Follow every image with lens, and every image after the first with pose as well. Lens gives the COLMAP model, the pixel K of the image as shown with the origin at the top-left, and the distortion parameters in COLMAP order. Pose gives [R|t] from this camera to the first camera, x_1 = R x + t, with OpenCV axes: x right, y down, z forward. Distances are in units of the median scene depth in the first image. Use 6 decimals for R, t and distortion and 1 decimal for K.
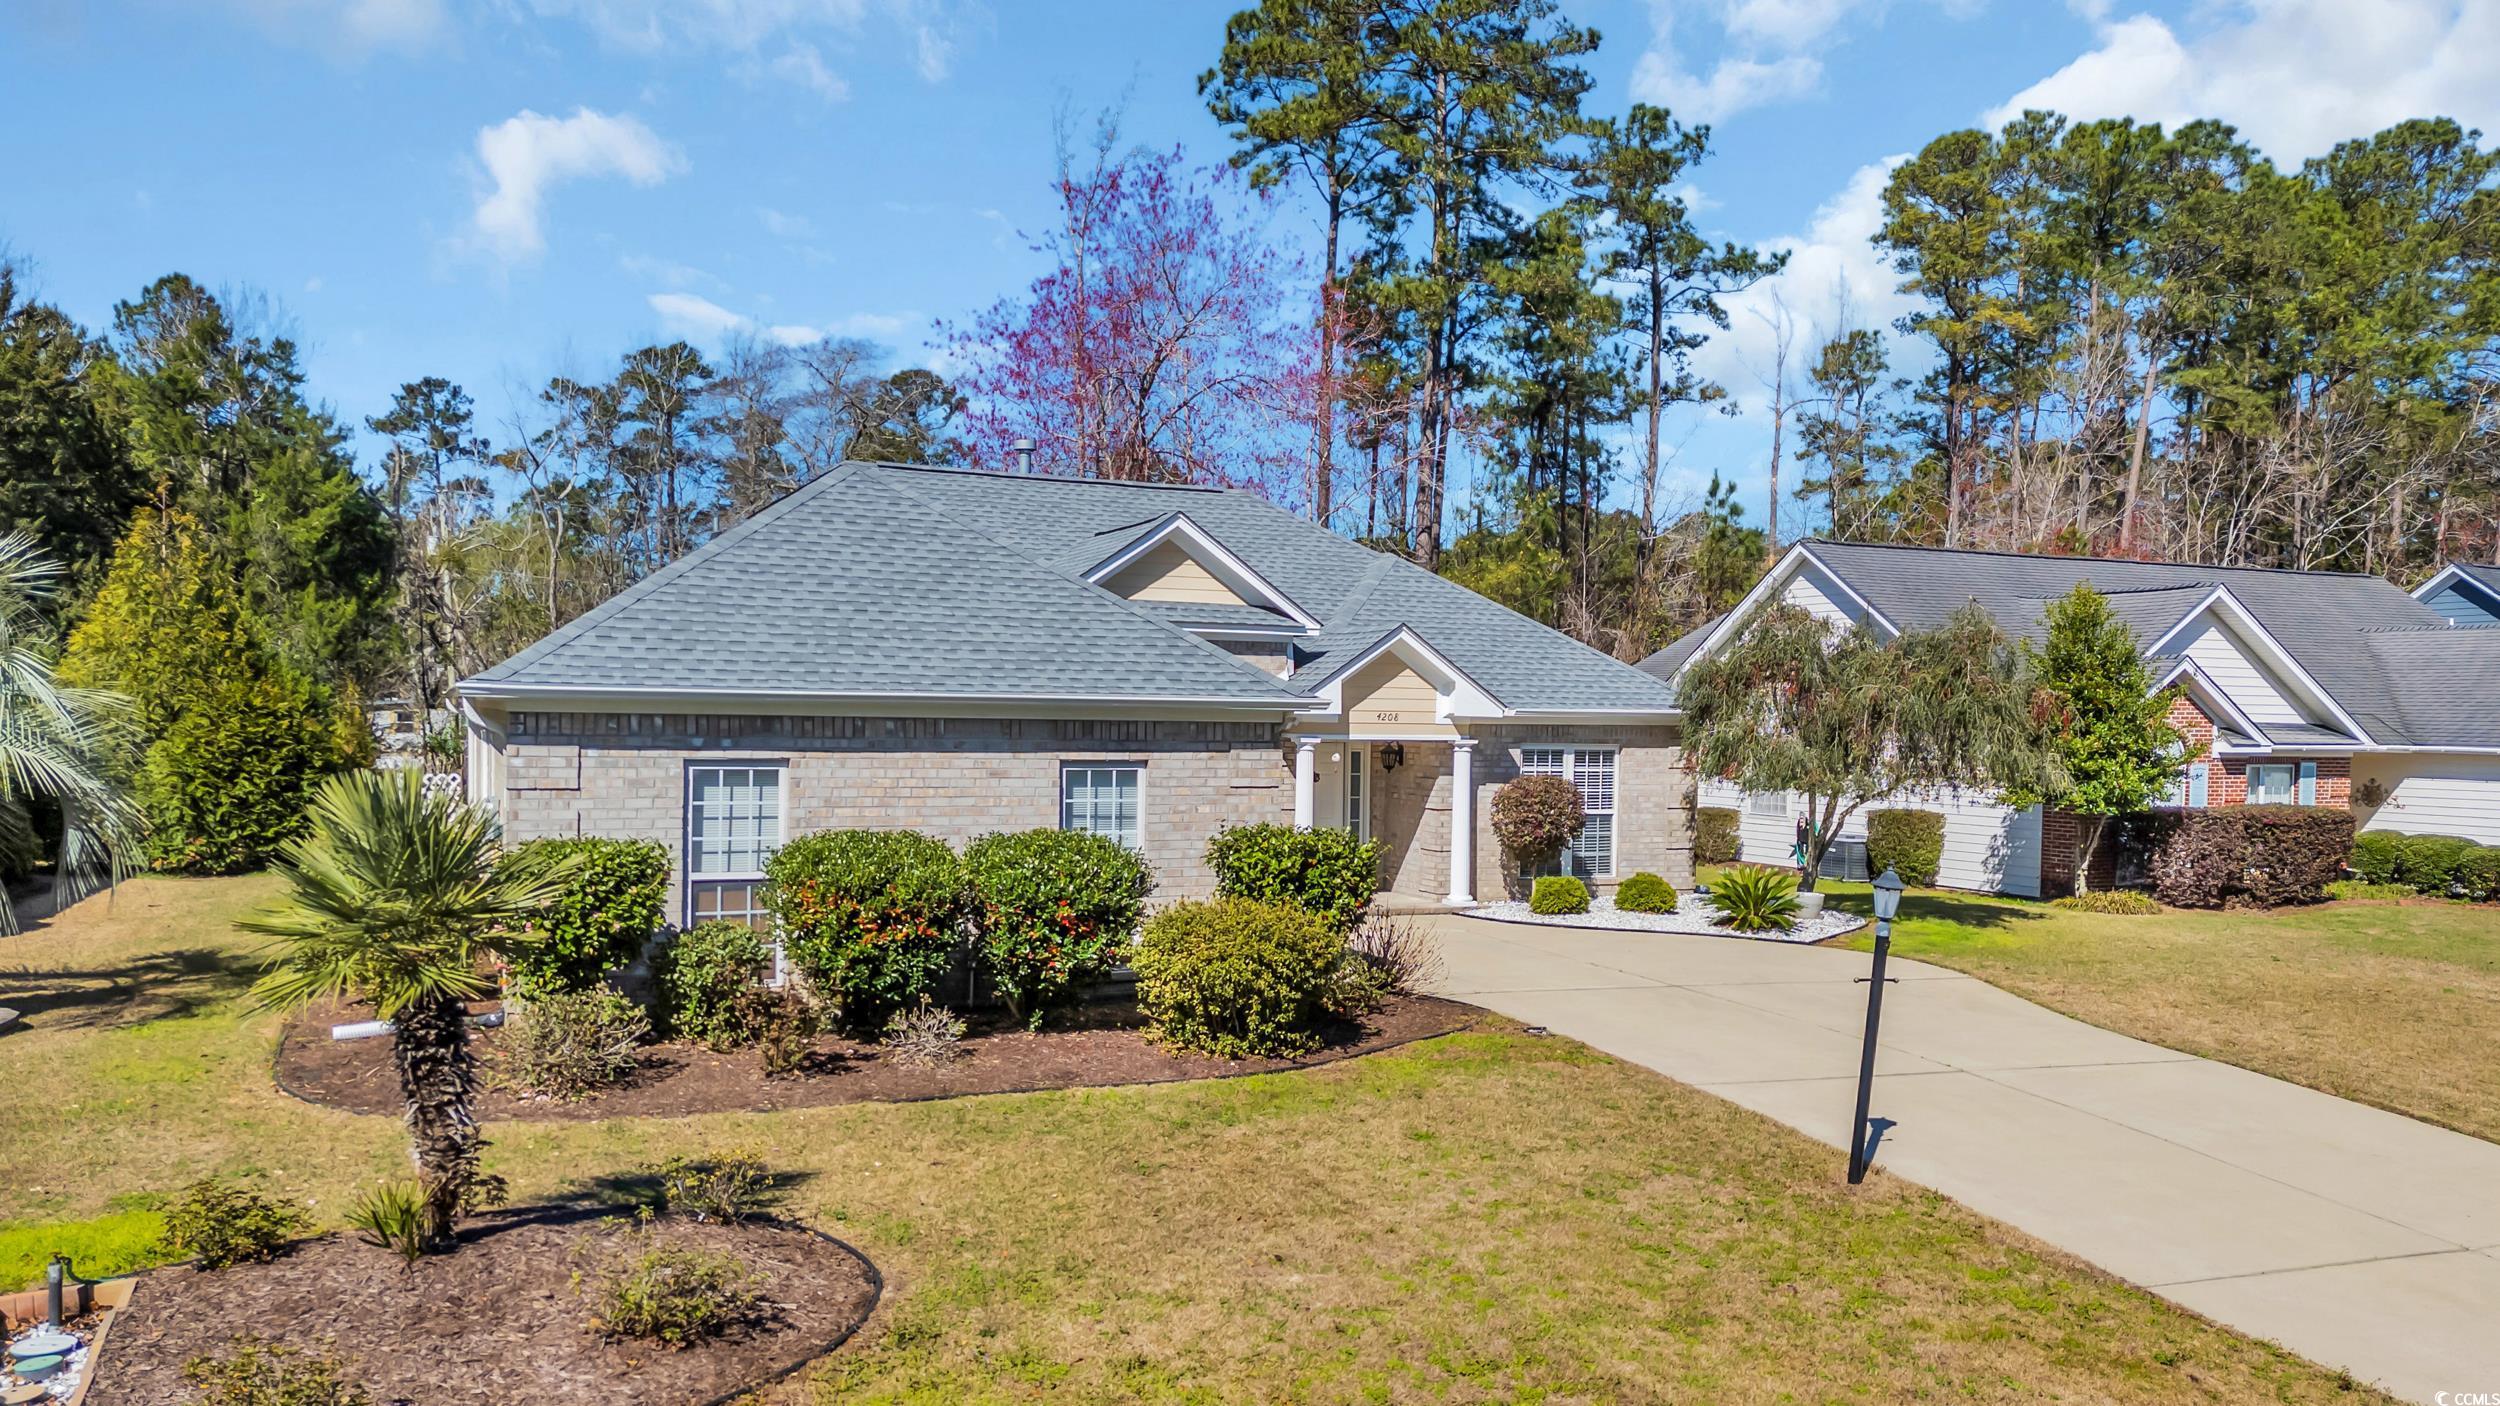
lens RADIAL K [[1947.0, 0, 1249.1], [0, 1947.0, 809.3], [0, 0, 1]] dist [0.093762, -0.097864]
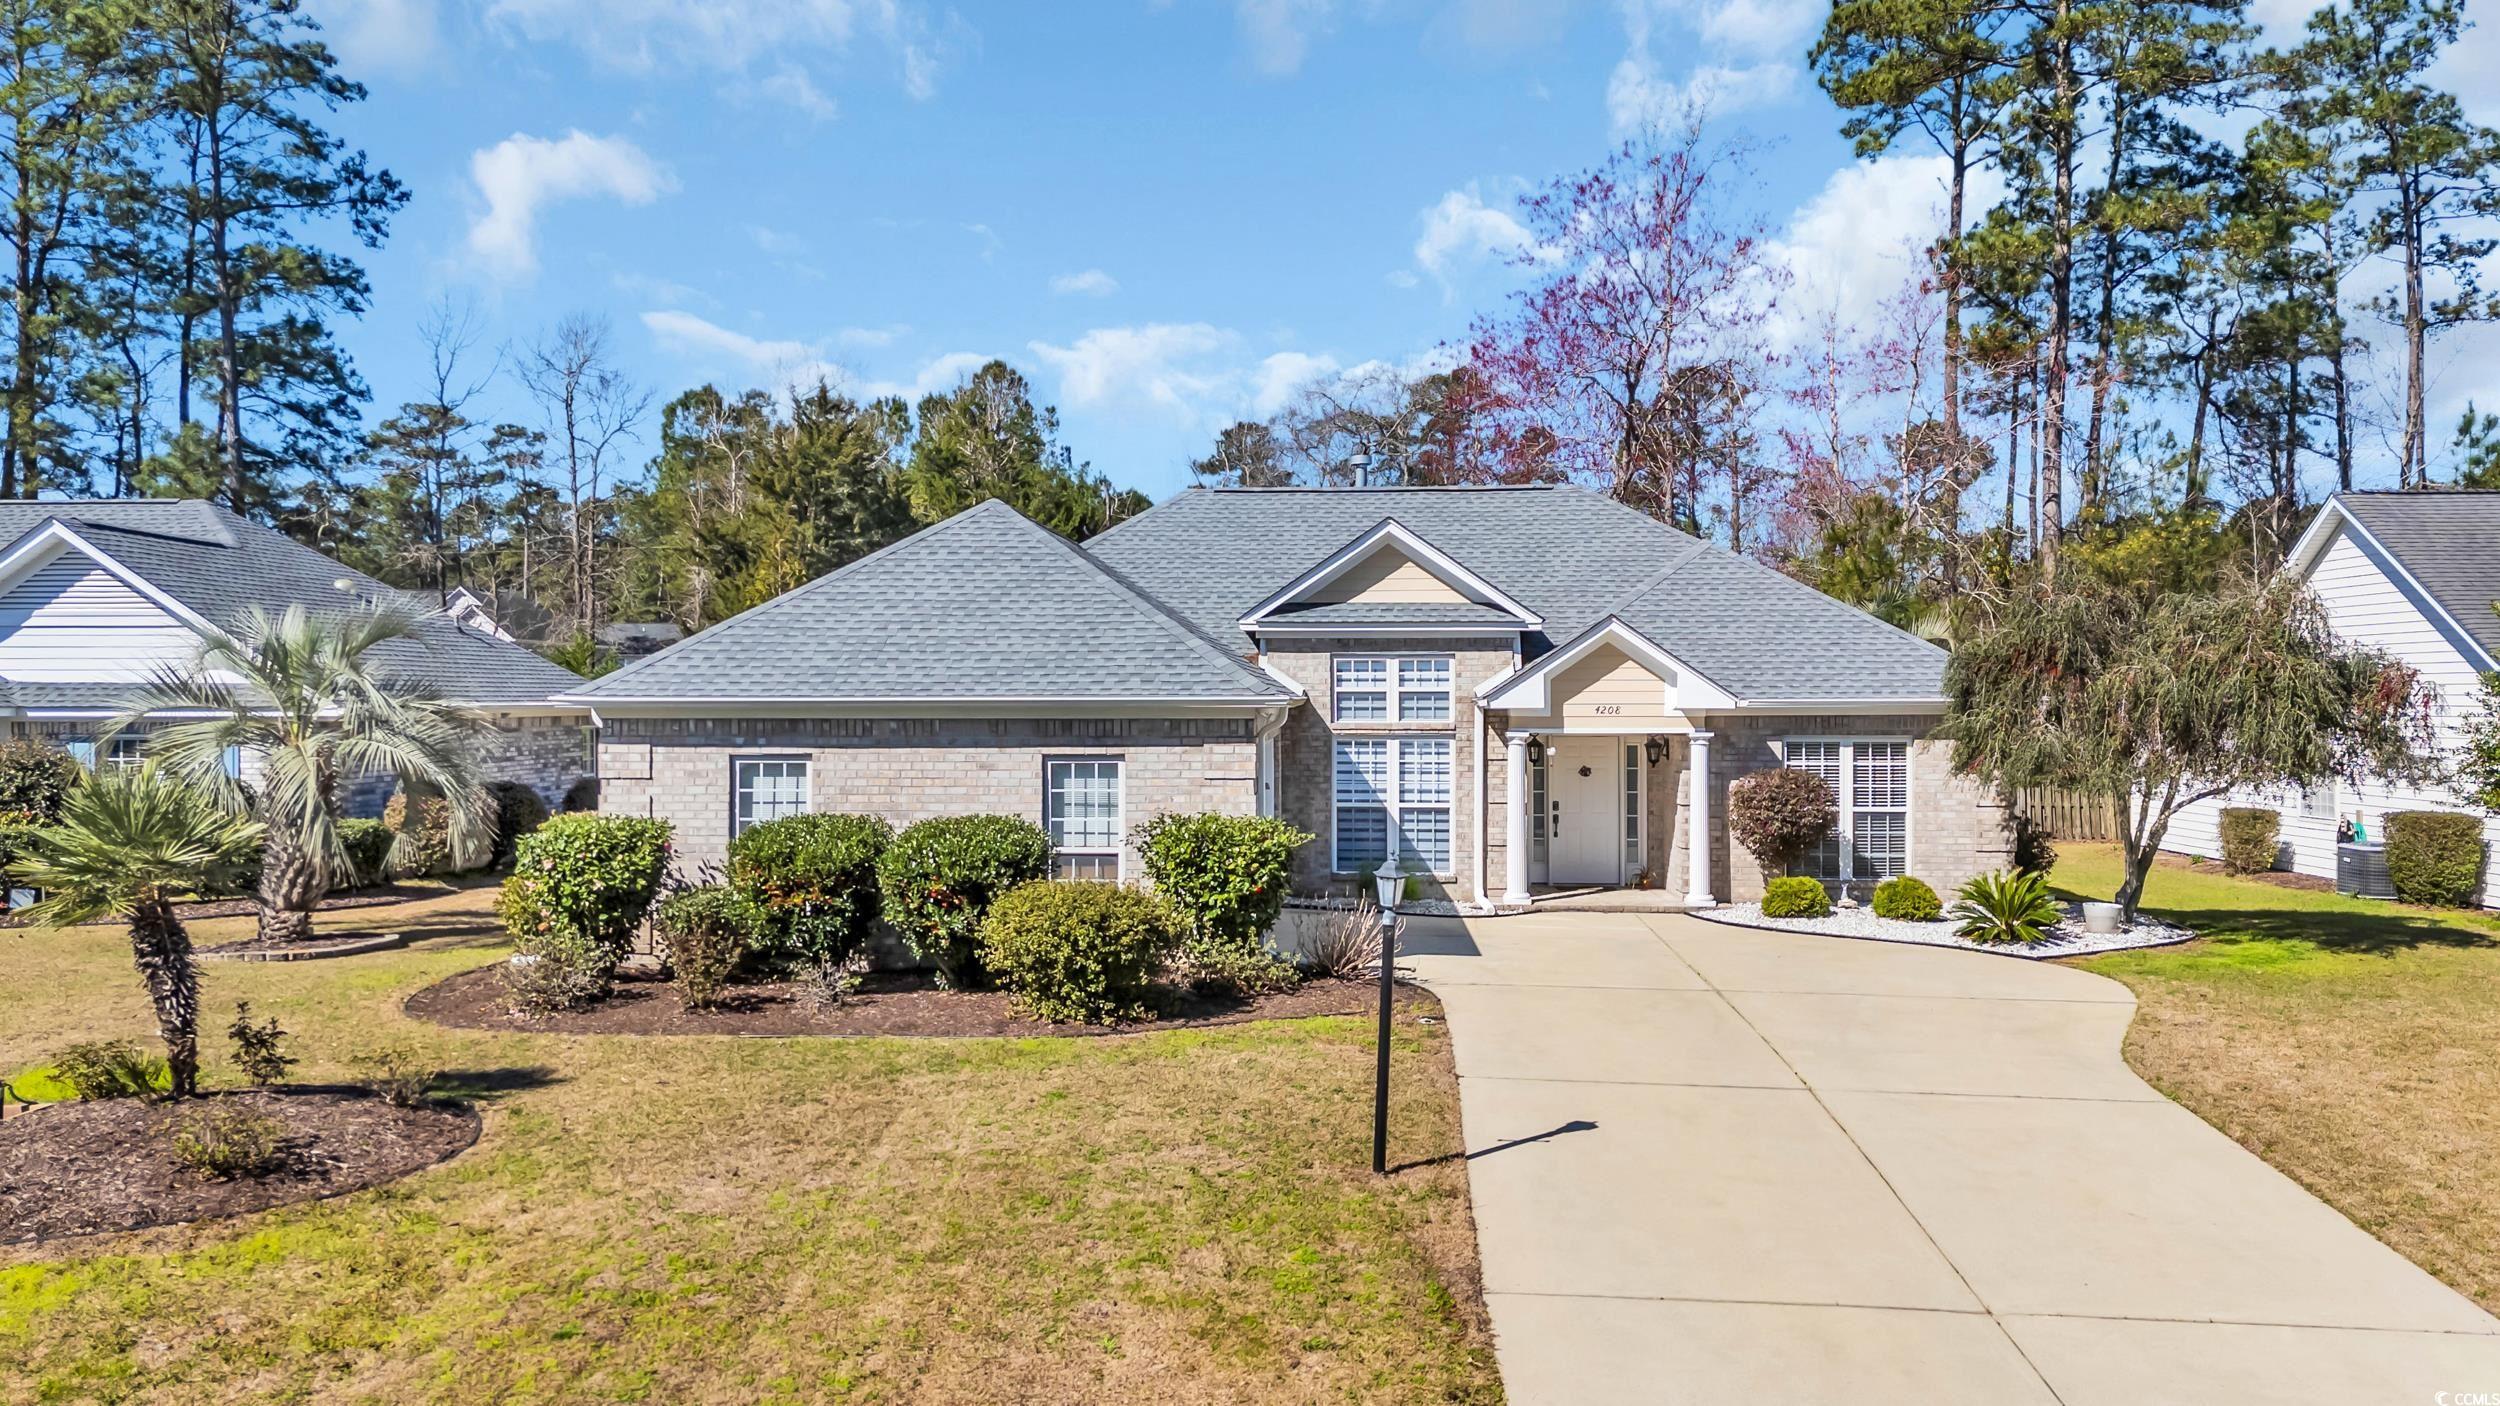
lens RADIAL K [[1933.7, 0, 1204.3], [0, 1933.7, 747.5], [0, 0, 1]] dist [0.054831, -0.004536]
pose [[0.881473, -0.004479, -0.472214, 0.356822], [-0.009525, 0.999583, -0.027261, 0.000360], [0.472139, 0.028527, 0.881063, 0.038252]]
